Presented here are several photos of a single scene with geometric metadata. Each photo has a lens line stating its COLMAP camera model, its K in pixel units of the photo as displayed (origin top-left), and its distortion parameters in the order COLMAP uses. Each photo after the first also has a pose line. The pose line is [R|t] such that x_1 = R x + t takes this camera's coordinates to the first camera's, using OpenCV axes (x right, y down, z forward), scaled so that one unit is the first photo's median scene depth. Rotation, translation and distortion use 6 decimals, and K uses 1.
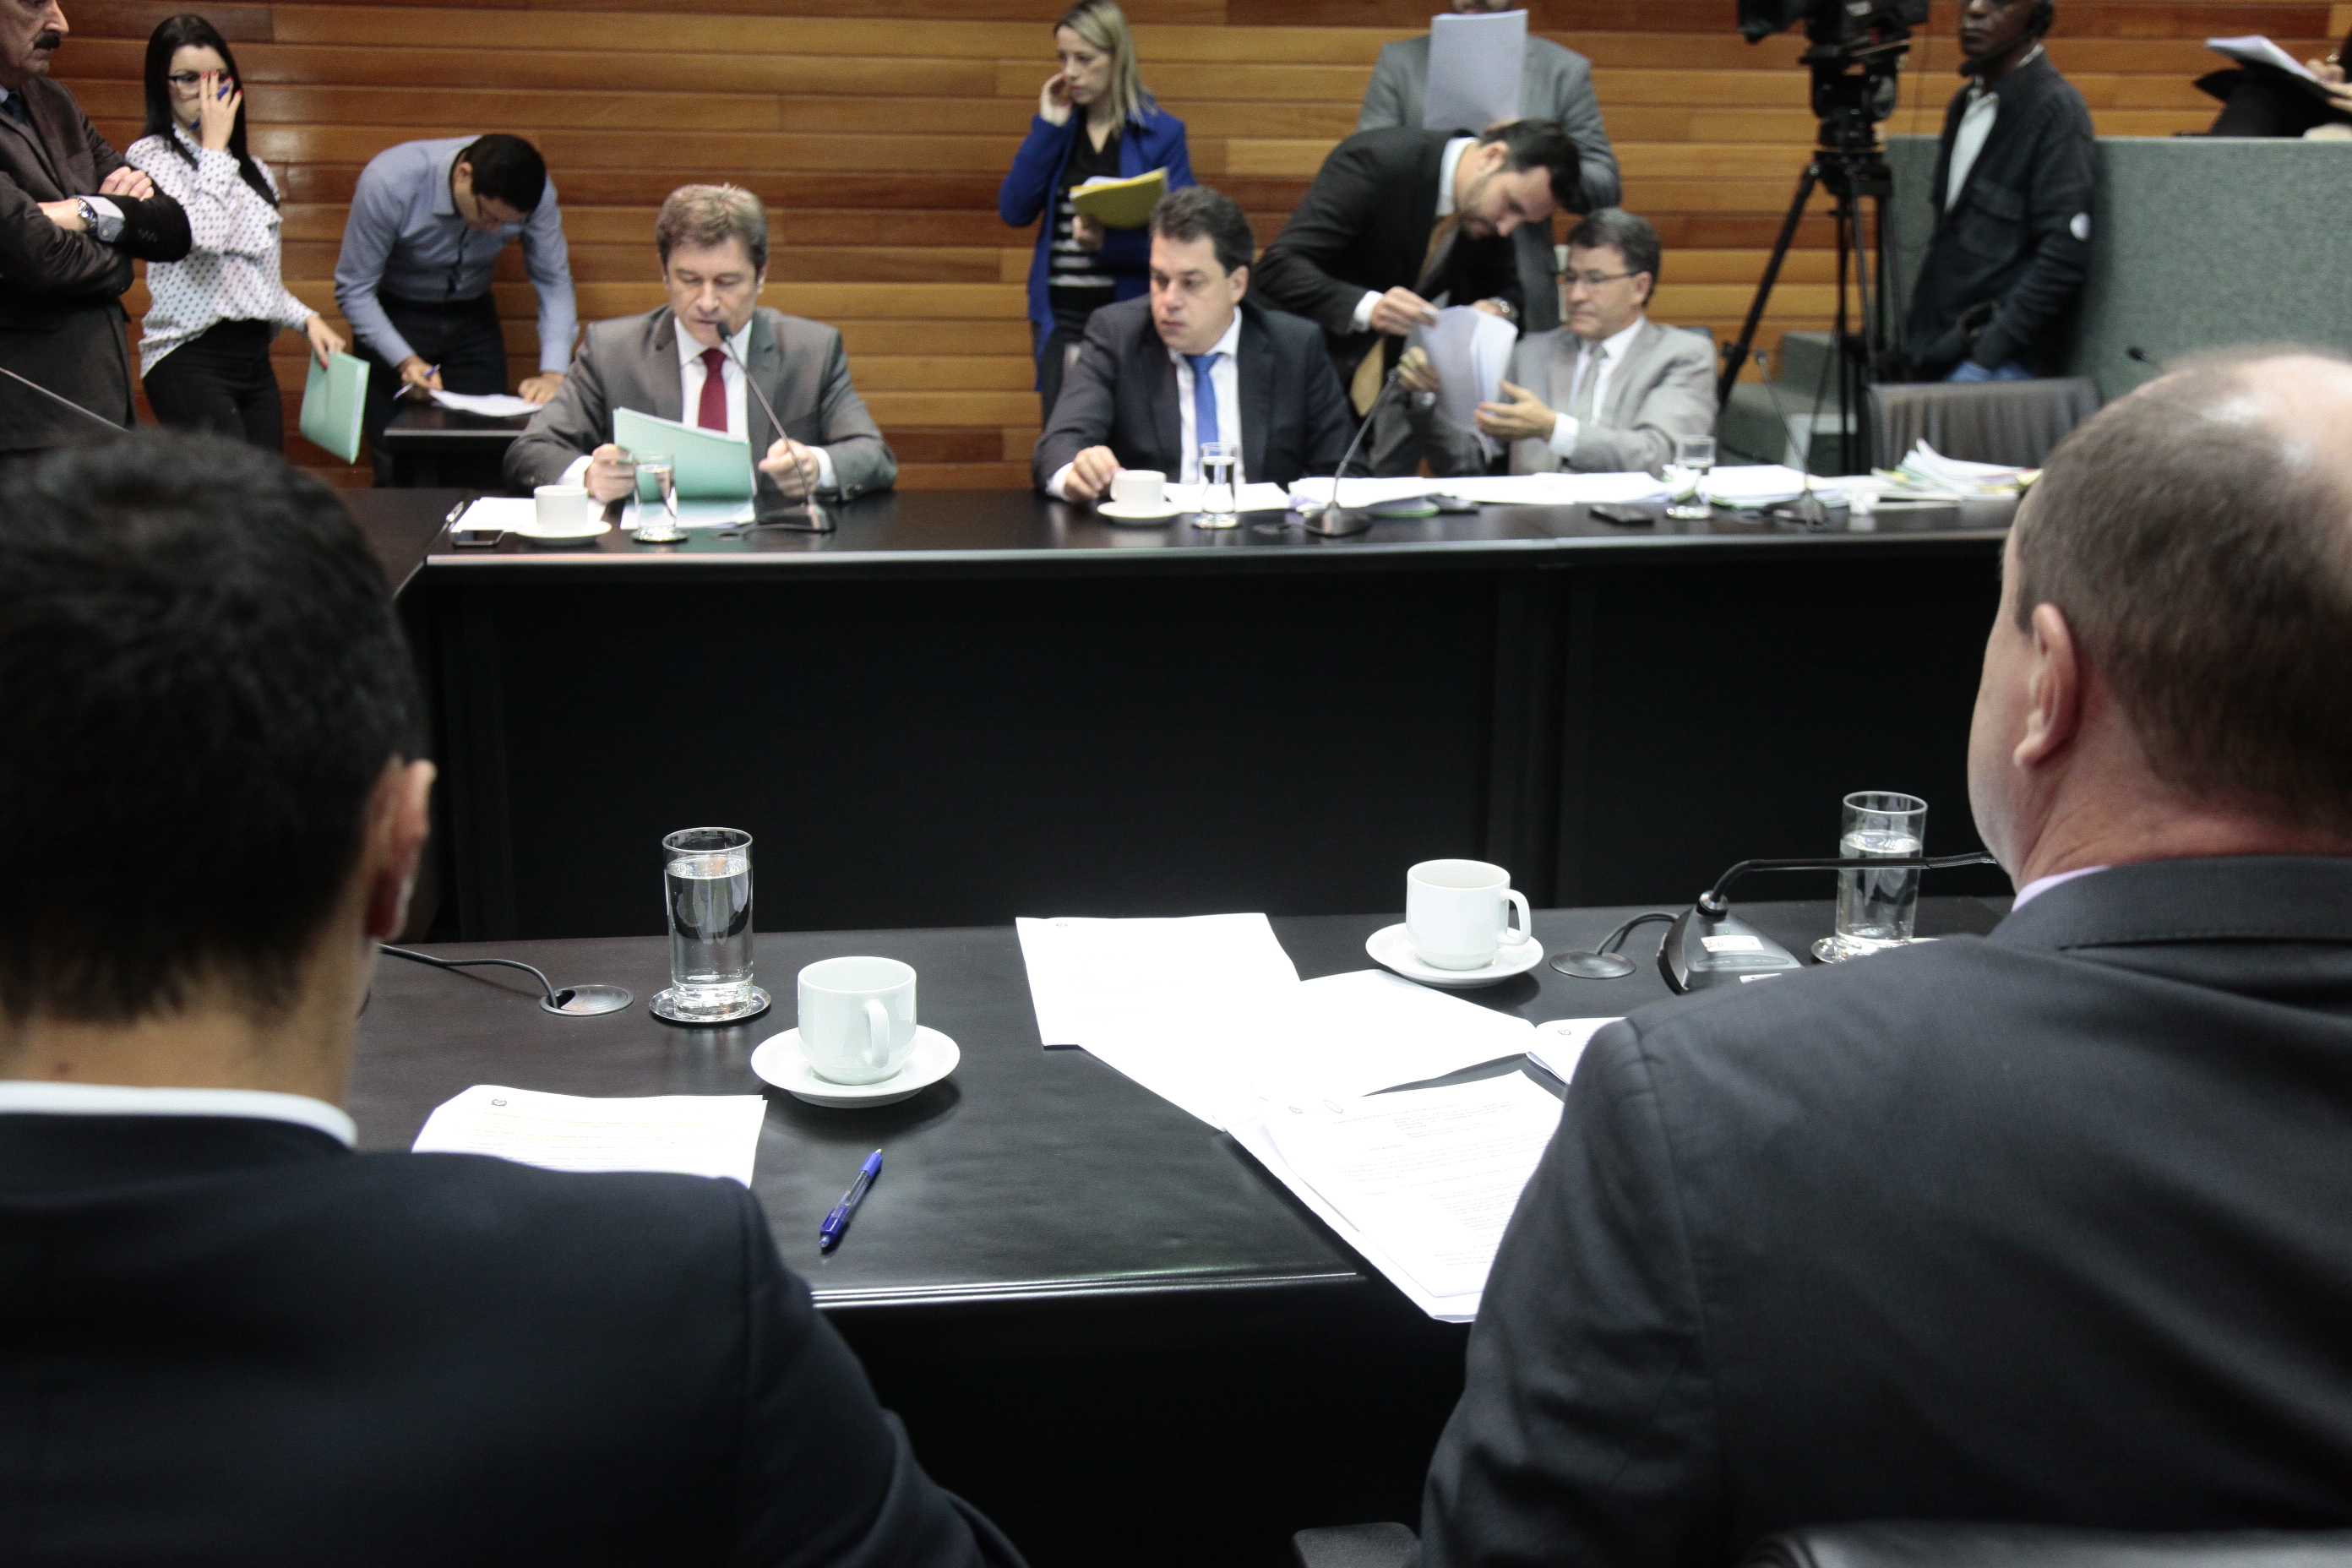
lens RADIAL K [[2624.9, 0, 1351.0], [0, 2624.9, 785.4], [0, 0, 1]] dist [0.079684, 0.011513]
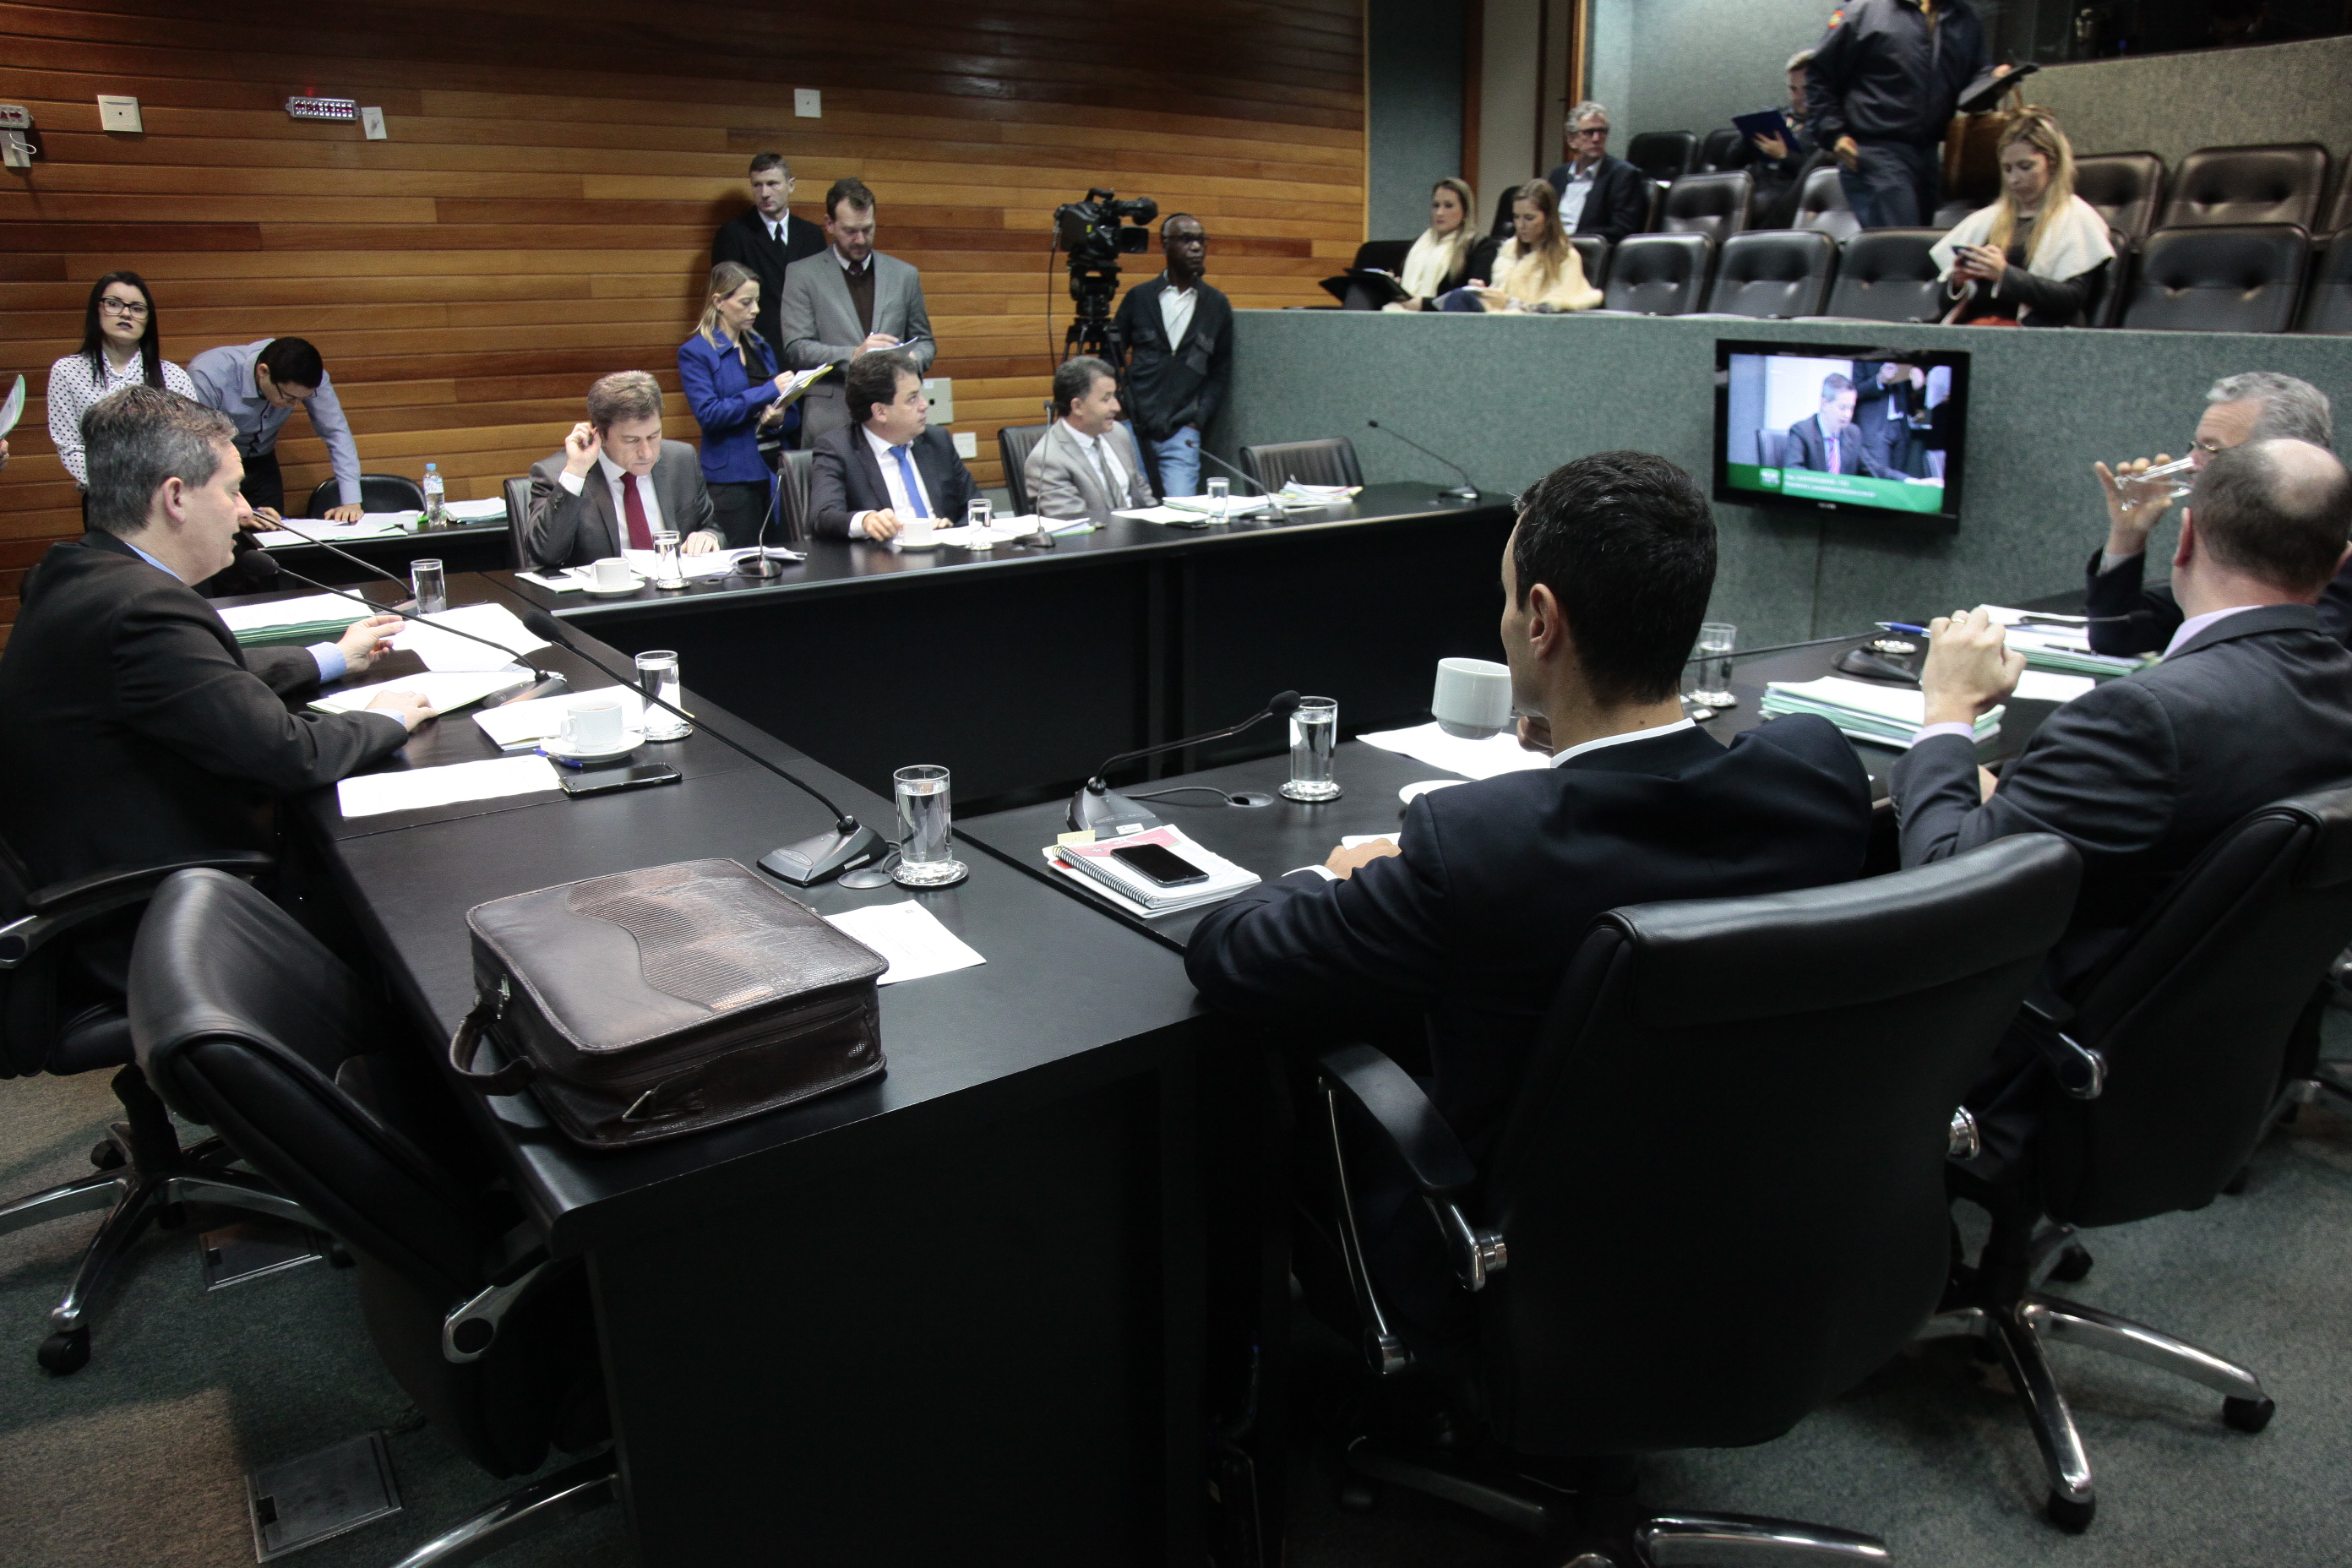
lens RADIAL K [[1669.4, 0, 1223.1], [0, 1669.4, 810.7], [0, 0, 1]] dist [-0.124133, 0.075793]
pose [[0.879382, -0.150422, 0.451731, -0.305336], [0.124210, 0.988405, 0.087331, -0.005483], [-0.459630, -0.020688, 0.887870, -0.005923]]
